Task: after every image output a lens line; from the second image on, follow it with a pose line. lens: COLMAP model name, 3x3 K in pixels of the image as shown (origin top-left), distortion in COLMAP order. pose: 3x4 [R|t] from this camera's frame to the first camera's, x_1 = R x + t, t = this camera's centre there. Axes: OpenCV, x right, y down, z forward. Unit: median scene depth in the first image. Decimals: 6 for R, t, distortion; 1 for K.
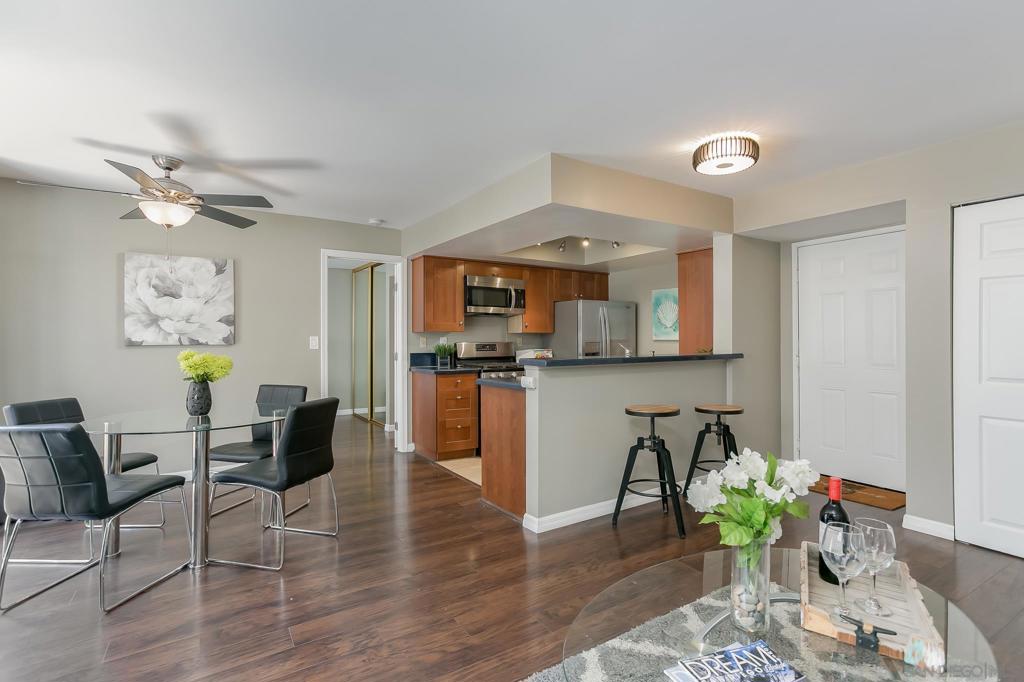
lens RADIAL K [[494.4, 0, 504.8], [0, 494.4, 340.8], [0, 0, 1]] dist [0.006279, 0.001126]
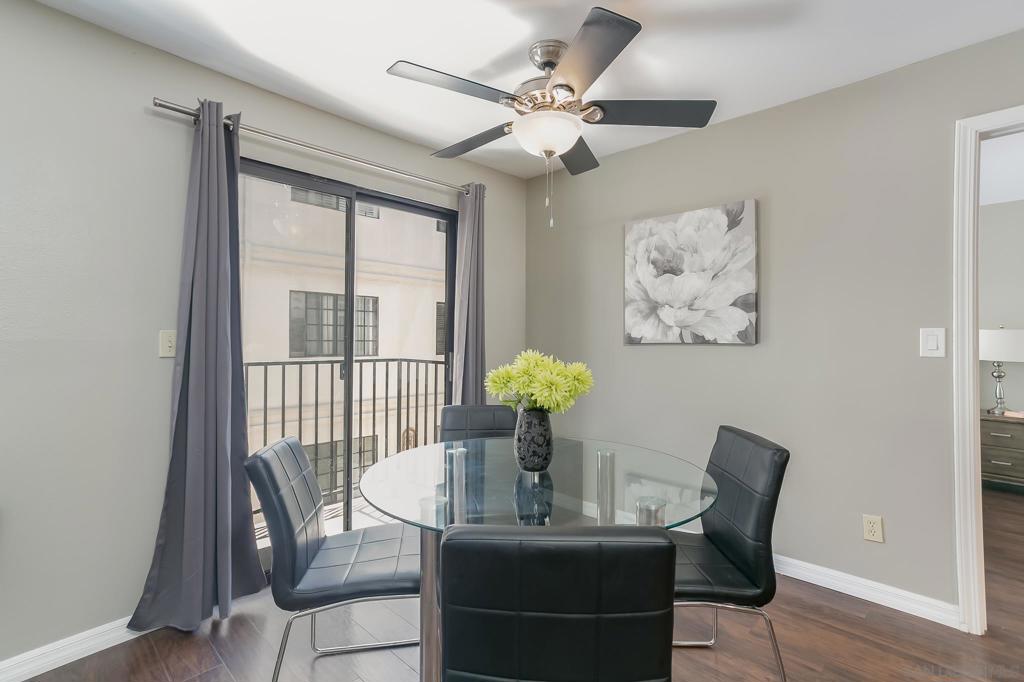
lens RADIAL K [[494.4, 0, 514.3], [0, 494.4, 333.7], [0, 0, 1]] dist [0.006279, 0.001126]
pose [[0.249547, -0.000943, -0.968362, -0.055606], [-0.000637, 0.999999, -0.001138, -0.003559], [0.968362, 0.000900, 0.249546, 0.611979]]
